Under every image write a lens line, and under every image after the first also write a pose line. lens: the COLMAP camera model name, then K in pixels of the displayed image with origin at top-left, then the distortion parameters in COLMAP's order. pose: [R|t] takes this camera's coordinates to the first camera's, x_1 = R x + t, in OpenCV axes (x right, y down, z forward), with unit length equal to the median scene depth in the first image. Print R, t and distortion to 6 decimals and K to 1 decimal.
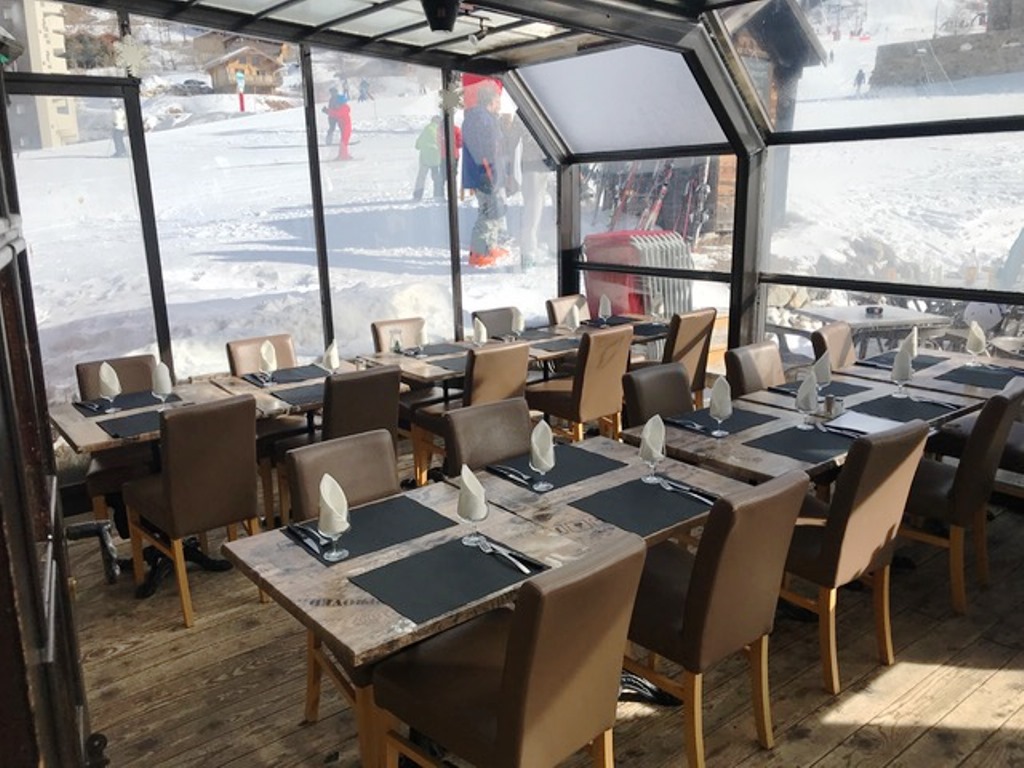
lens RADIAL K [[848.7, 0, 512.0], [0, 848.7, 384.0], [0, 0, 1]] dist [0.001175, -0.007879]
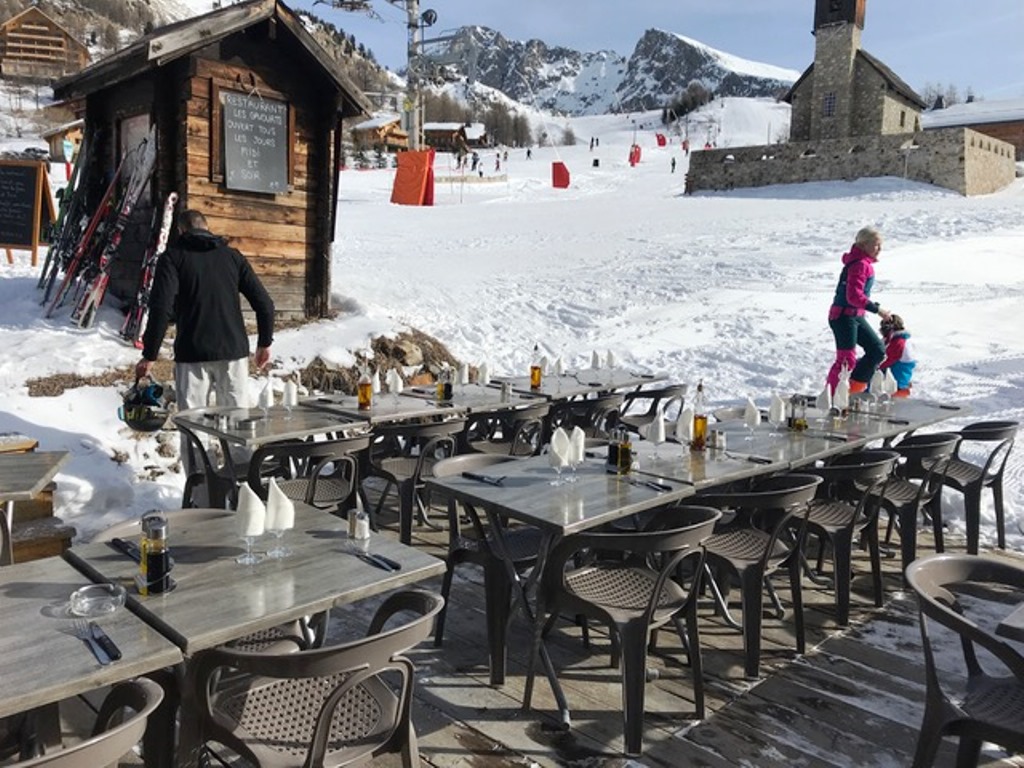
lens RADIAL K [[833.9, 0, 512.0], [0, 833.9, 384.0], [0, 0, 1]] dist [0.003132, -0.007657]
pose [[0.991353, 0.025430, 0.128738, 0.101577], [-0.012500, 0.994883, -0.100262, -0.013129], [-0.130629, 0.097785, 0.986597, 0.061040]]
